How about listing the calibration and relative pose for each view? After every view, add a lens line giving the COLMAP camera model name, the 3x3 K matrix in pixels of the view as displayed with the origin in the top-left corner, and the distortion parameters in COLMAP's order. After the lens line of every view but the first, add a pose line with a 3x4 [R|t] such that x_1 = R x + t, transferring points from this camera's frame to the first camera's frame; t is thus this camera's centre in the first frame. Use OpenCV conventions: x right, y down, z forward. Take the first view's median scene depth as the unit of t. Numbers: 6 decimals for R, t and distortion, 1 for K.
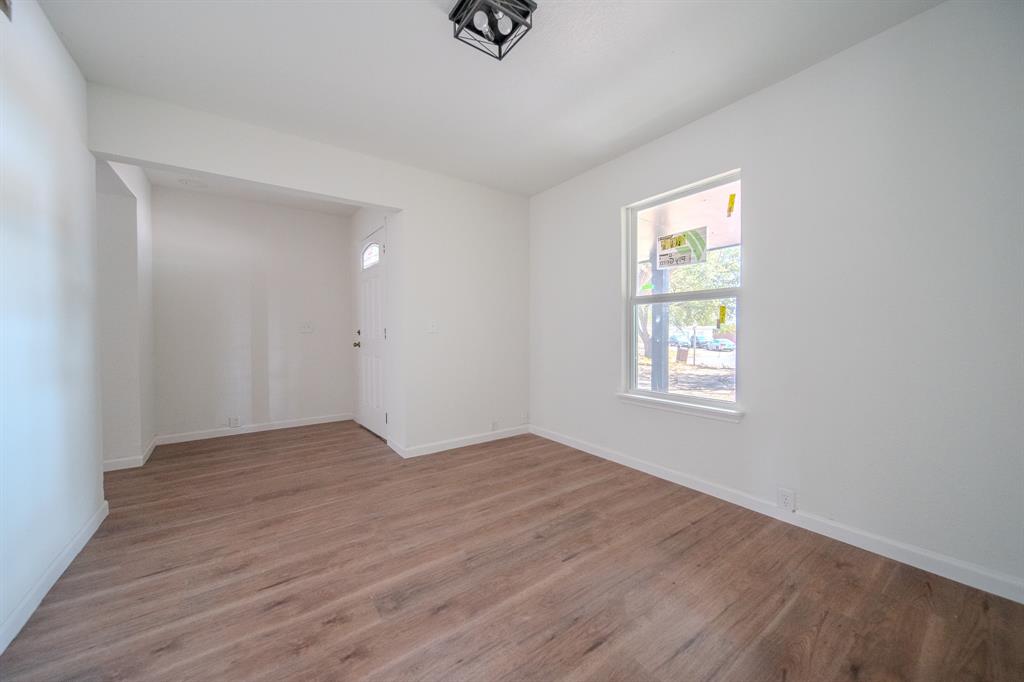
lens RADIAL K [[348.9, 0, 516.3], [0, 348.9, 337.8], [0, 0, 1]] dist [0.001219, 0.000131]
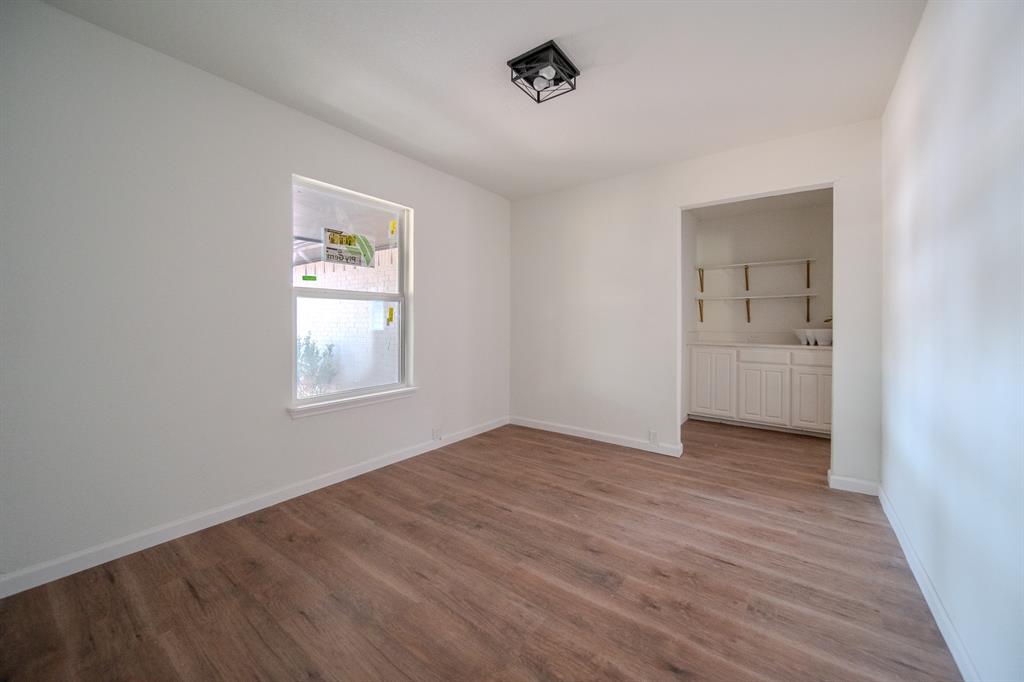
lens RADIAL K [[389.6, 0, 514.9], [0, 389.6, 330.8], [0, 0, 1]] dist [0.000725, 0.000120]
pose [[-0.266918, -0.018927, 0.963533, -1.041651], [0.019122, 0.999506, 0.024931, -0.043763], [-0.963529, 0.025080, -0.266425, 1.145643]]
